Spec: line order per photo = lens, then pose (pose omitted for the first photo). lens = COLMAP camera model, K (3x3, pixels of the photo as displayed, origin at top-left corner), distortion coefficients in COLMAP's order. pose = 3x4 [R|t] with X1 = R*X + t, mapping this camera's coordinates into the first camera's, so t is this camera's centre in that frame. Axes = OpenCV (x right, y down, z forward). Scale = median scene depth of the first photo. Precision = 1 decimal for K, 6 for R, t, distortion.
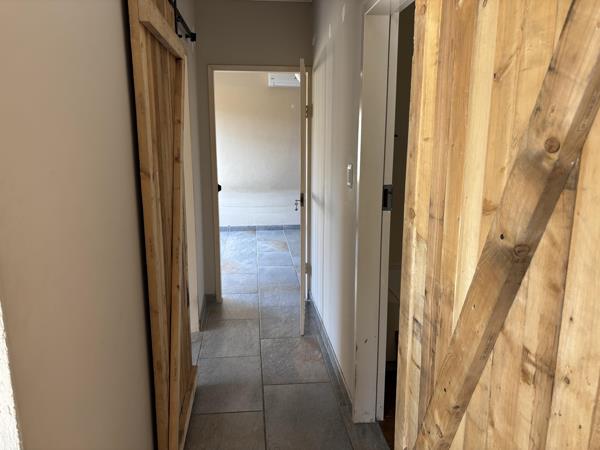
lens RADIAL K [[455.2, 0, 299.9], [0, 455.2, 227.9], [0, 0, 1]] dist [0.086499, -0.117639]
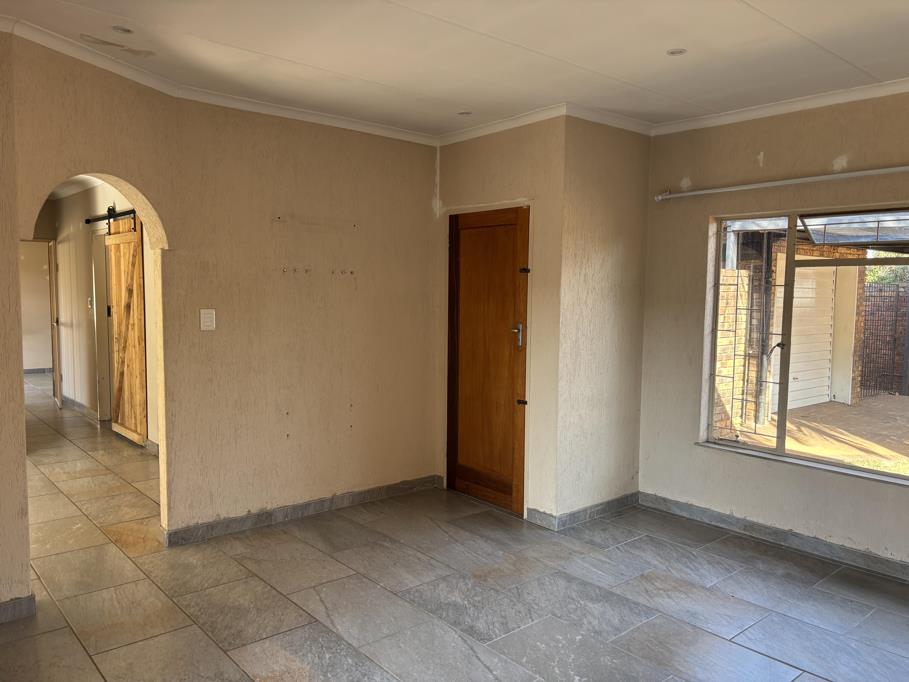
lens RADIAL K [[689.7, 0, 454.3], [0, 689.7, 345.5], [0, 0, 1]] dist [0.086499, -0.117639]
pose [[0.824255, -0.040718, 0.564752, -0.249361], [0.105026, 0.991097, -0.081830, 0.387108], [-0.556392, 0.126762, 0.821194, -1.897445]]
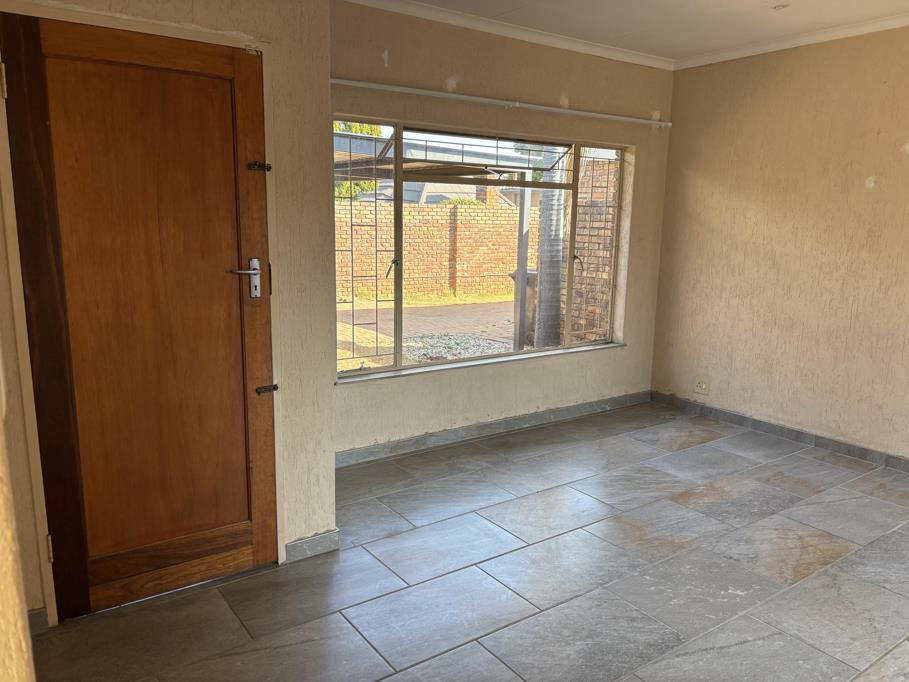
lens RADIAL K [[689.7, 0, 454.3], [0, 689.7, 345.5], [0, 0, 1]] dist [0.086499, -0.117639]
pose [[-0.493005, -0.176839, 0.851865, -0.185852], [0.153379, 0.946124, 0.285173, 0.142316], [-0.856400, 0.271250, -0.439321, -0.651853]]
